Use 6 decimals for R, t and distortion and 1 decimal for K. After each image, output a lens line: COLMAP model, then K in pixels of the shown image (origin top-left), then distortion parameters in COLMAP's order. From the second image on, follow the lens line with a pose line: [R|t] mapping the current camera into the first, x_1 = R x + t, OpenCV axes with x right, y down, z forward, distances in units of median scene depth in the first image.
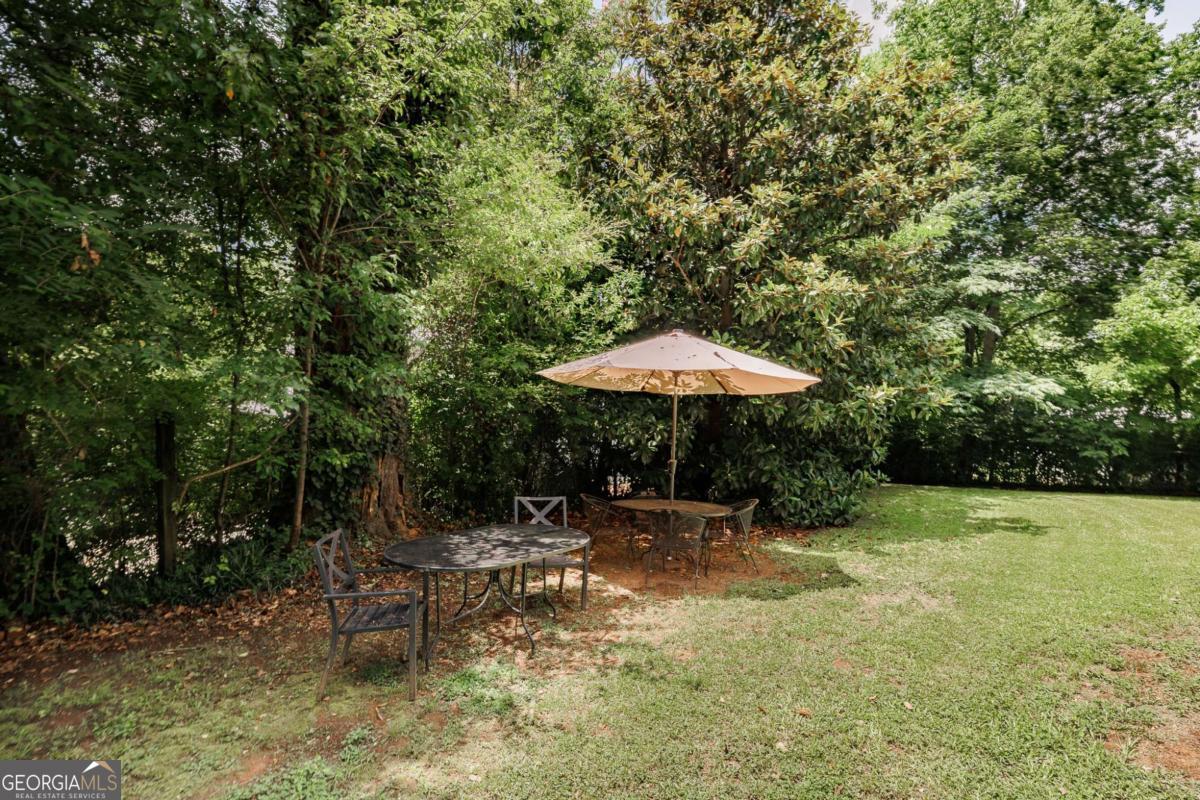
lens RADIAL K [[518.0, 0, 599.5], [0, 518.0, 404.4], [0, 0, 1]] dist [-0.000837, 0.000244]
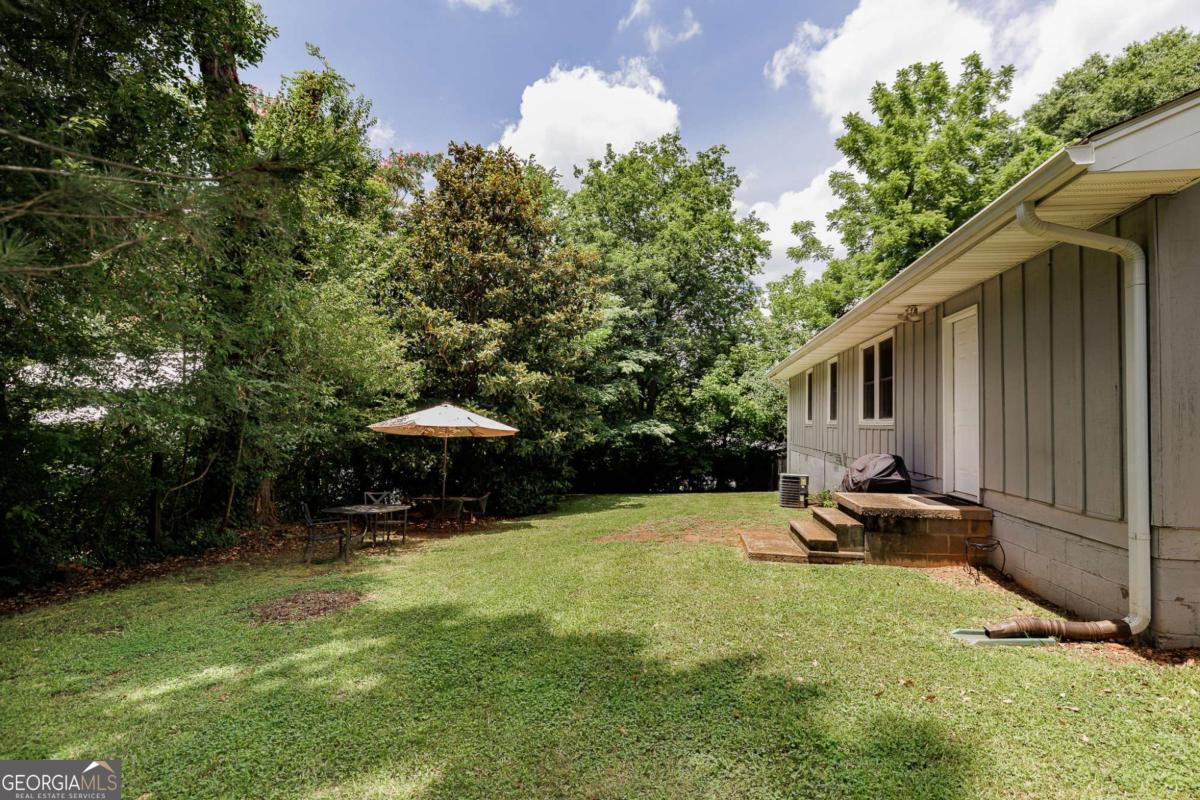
lens RADIAL K [[518.0, 0, 599.5], [0, 518.0, 404.4], [0, 0, 1]] dist [-0.000837, 0.000244]
pose [[0.889352, 0.019083, 0.456824, -0.175159], [0.012666, 0.997717, -0.066338, -0.007200], [-0.457047, 0.064784, 0.887080, -0.745080]]
